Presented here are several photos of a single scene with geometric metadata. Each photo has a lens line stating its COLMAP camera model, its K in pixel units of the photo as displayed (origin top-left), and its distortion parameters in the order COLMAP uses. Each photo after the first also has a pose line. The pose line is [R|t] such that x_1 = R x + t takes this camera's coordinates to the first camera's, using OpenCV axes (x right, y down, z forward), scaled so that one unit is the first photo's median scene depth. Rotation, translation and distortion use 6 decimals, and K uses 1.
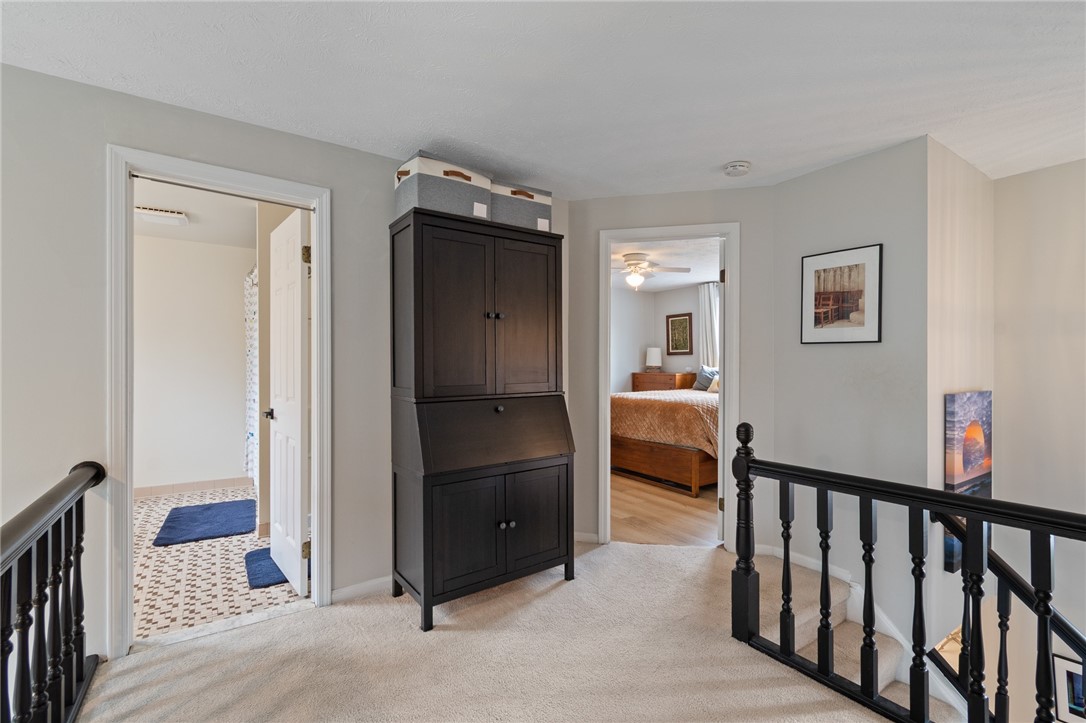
lens RADIAL K [[482.1, 0, 544.2], [0, 482.1, 360.8], [0, 0, 1]] dist [0.004726, -0.003162]
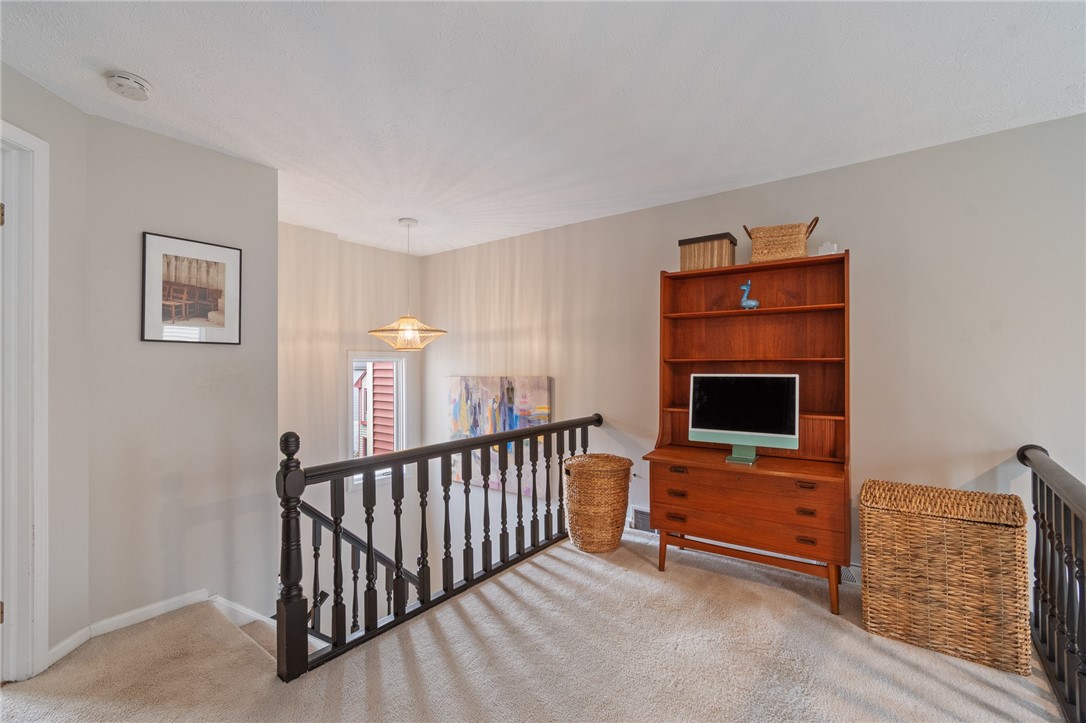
lens RADIAL K [[482.1, 0, 544.9], [0, 482.1, 363.7], [0, 0, 1]] dist [0.004726, -0.003162]
pose [[-0.323157, 0.002969, 0.946341, -0.465948], [-0.000427, 0.999995, -0.003283, 0.004944], [-0.946345, -0.001465, -0.323154, 0.683869]]
